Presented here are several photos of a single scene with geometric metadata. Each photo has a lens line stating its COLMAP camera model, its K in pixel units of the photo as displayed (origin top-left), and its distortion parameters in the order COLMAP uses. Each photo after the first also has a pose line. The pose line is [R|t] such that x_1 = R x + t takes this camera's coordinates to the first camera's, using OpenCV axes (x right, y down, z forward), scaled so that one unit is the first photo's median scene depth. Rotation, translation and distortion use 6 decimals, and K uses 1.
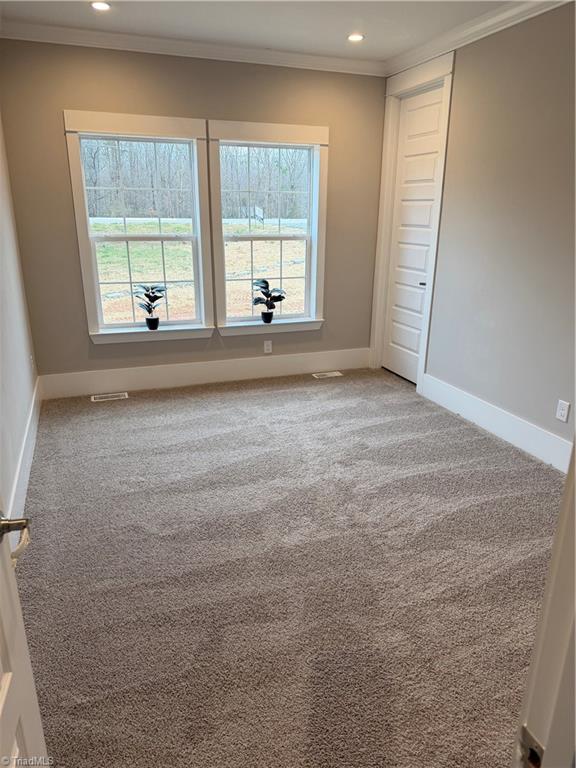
lens RADIAL K [[566.6, 0, 286.6], [0, 566.6, 405.1], [0, 0, 1]] dist [0.047574, -0.013710]
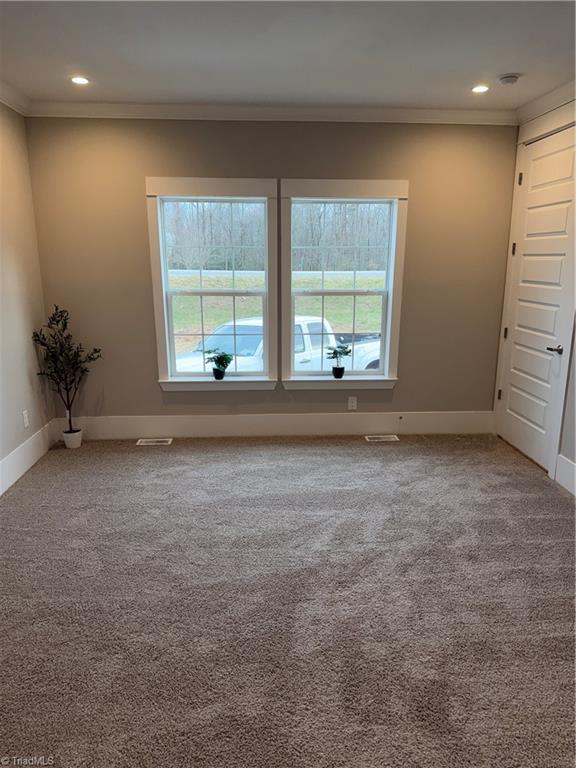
lens RADIAL K [[566.6, 0, 291.4], [0, 566.6, 415.9], [0, 0, 1]] dist [0.047574, -0.013710]
pose [[0.957014, 0.071896, -0.280991, 0.182537], [-0.091824, 0.994062, -0.058390, -0.020392], [0.275124, 0.081681, 0.957932, 0.062324]]
